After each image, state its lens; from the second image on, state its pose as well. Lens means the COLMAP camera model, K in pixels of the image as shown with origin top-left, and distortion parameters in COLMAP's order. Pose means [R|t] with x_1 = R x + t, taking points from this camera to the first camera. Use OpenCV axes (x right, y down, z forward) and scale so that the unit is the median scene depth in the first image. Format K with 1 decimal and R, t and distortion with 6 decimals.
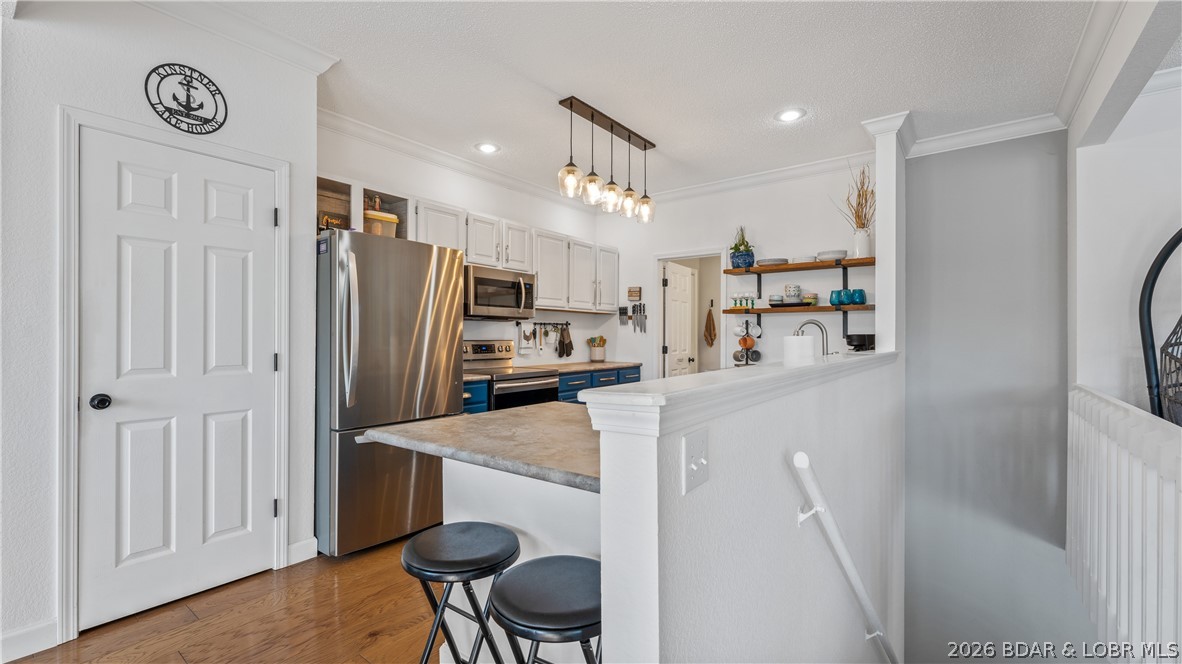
lens RADIAL K [[482.0, 0, 579.8], [0, 482.0, 332.5], [0, 0, 1]] dist [-0.008998, 0.000042]
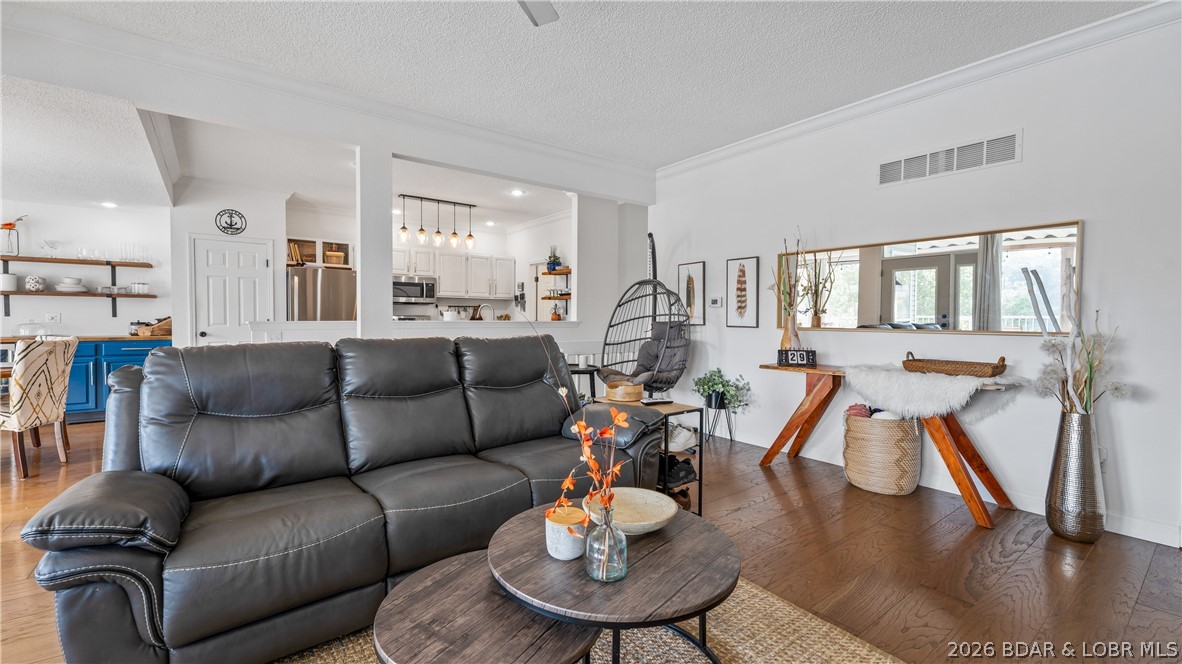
lens RADIAL K [[482.0, 0, 601.5], [0, 482.0, 326.0], [0, 0, 1]] dist [-0.008998, 0.000042]
pose [[0.970158, 0.007880, -0.242344, 1.160910], [-0.002016, 0.999699, 0.024431, 0.011440], [0.242464, -0.023214, 0.969883, -0.695478]]
